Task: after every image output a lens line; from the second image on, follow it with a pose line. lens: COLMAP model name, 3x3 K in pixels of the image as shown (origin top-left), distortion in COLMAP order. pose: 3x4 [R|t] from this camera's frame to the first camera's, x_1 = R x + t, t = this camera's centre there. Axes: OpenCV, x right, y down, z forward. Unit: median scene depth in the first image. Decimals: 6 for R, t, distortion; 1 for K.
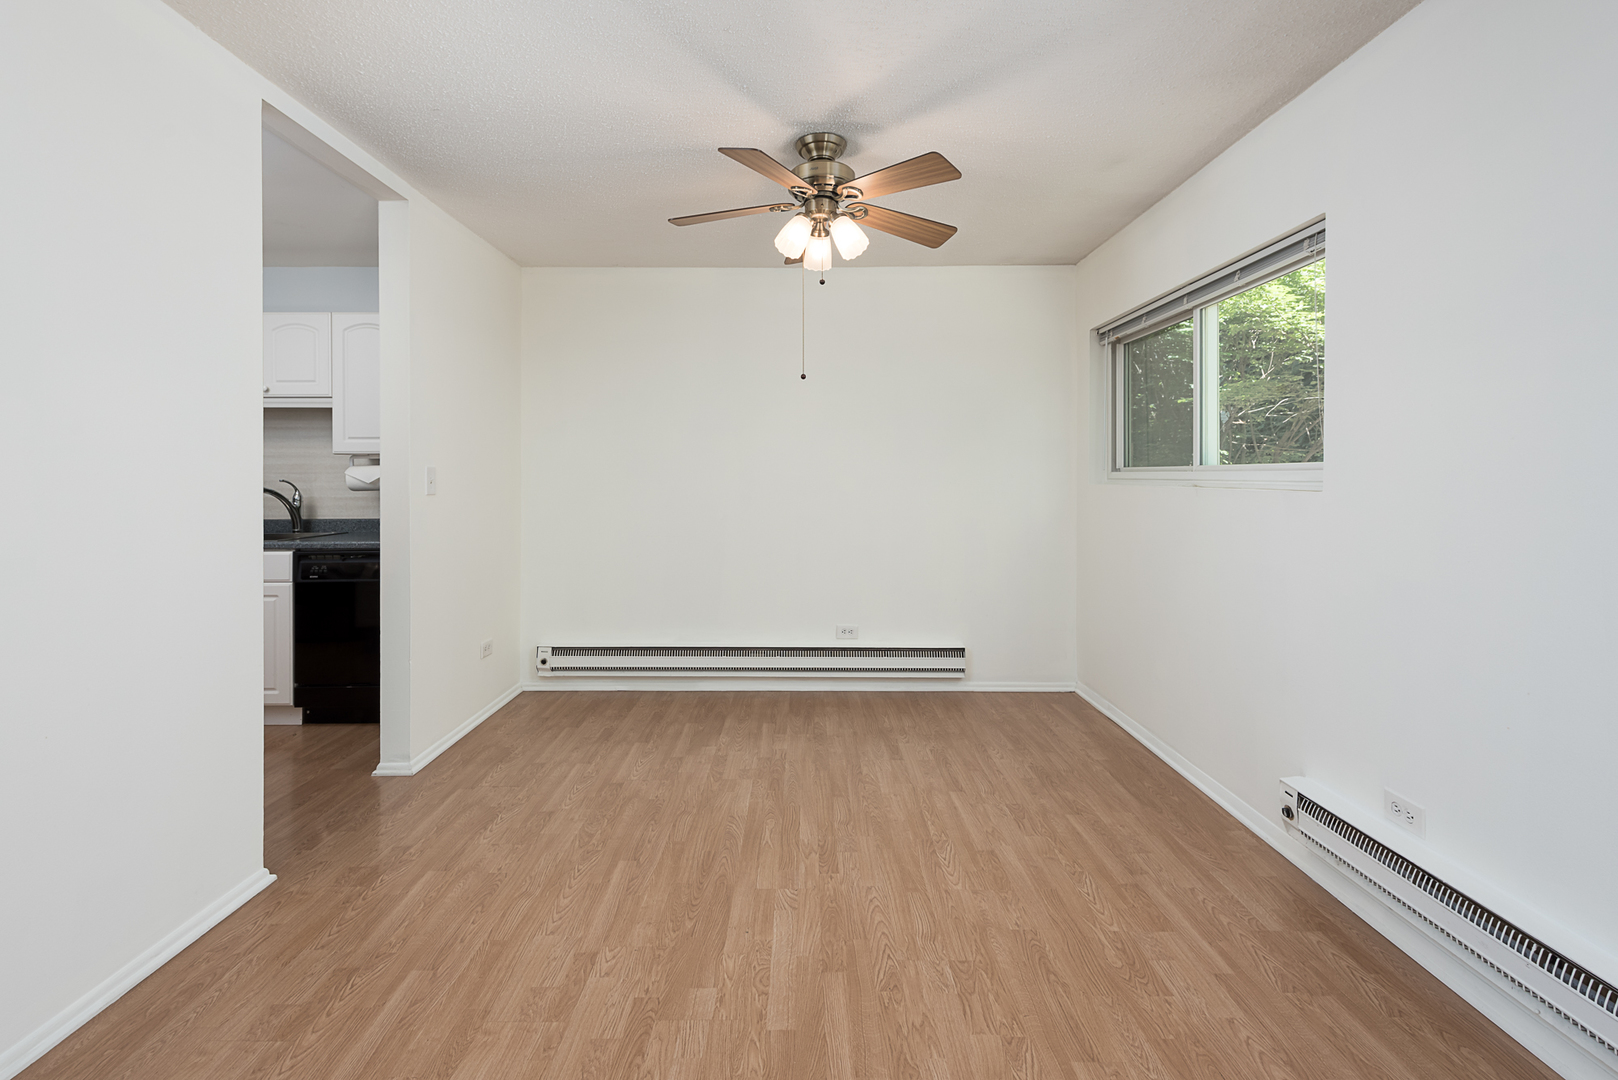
lens RADIAL K [[703.8, 0, 800.0], [0, 703.8, 487.2], [0, 0, 1]] dist [0.013260, -0.000359]
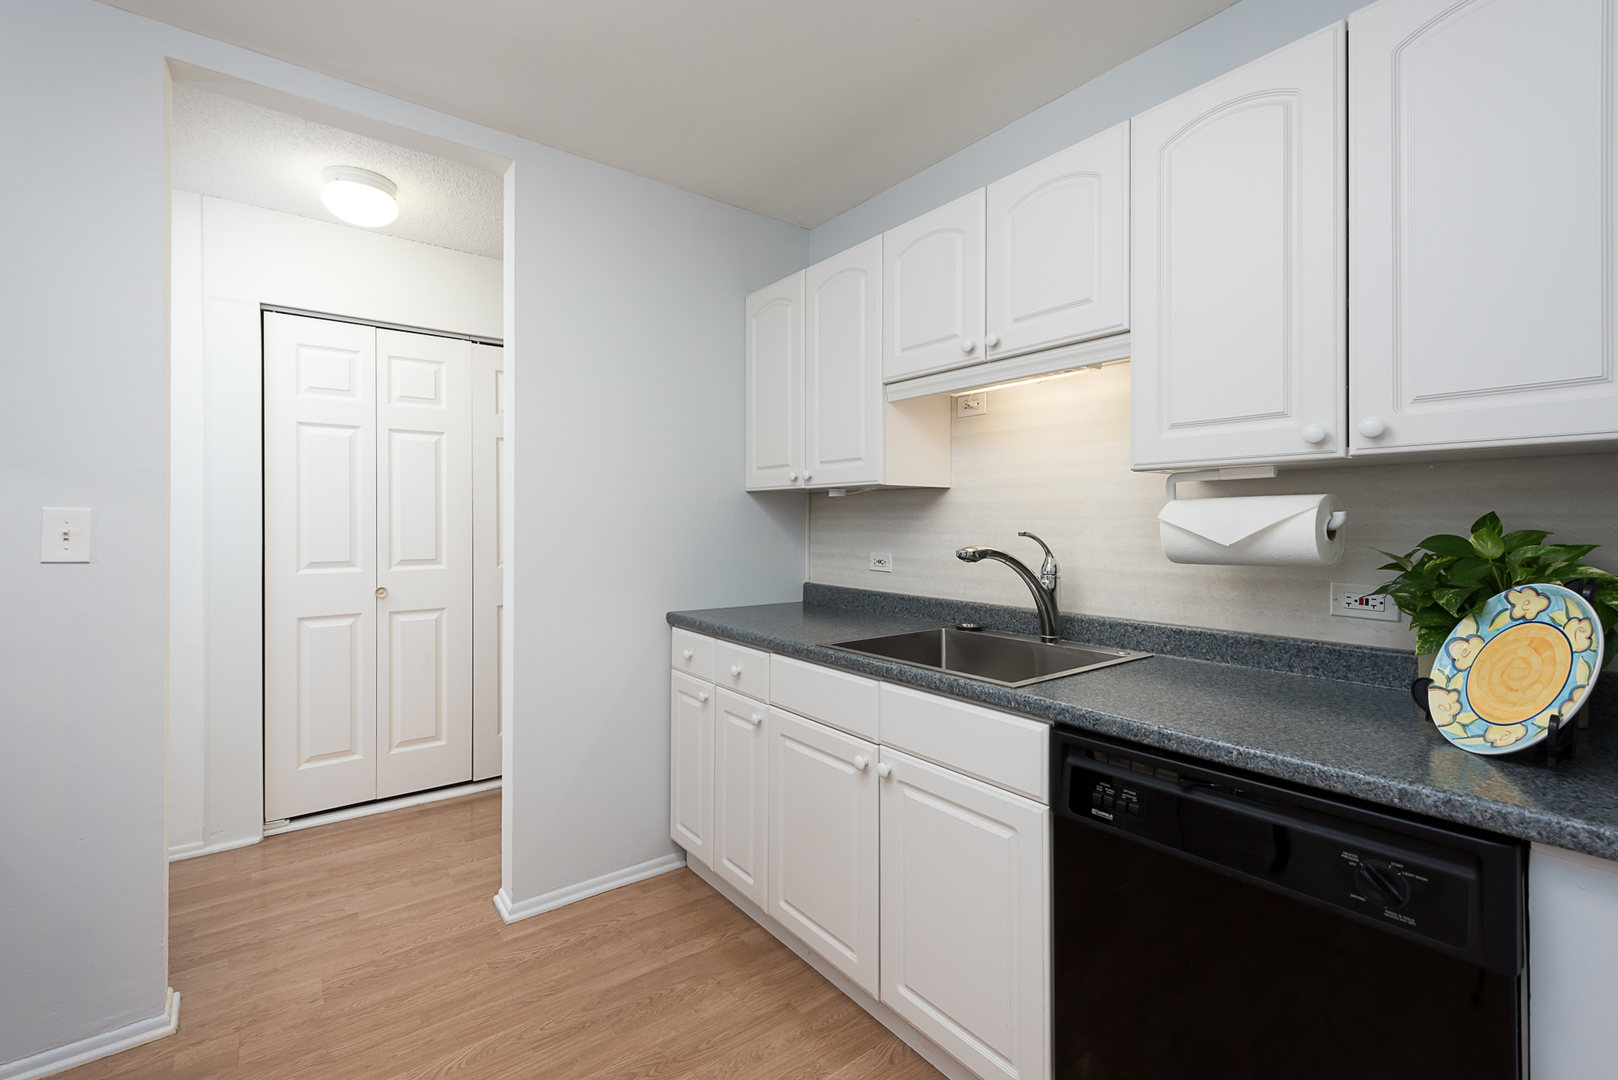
lens RADIAL K [[703.8, 0, 804.6], [0, 703.8, 527.6], [0, 0, 1]] dist [0.013260, -0.000359]
pose [[0.603355, 0.002397, -0.797469, -0.445255], [-0.000491, 0.999996, 0.002634, -0.014782], [0.797473, -0.001197, 0.603354, 0.602056]]
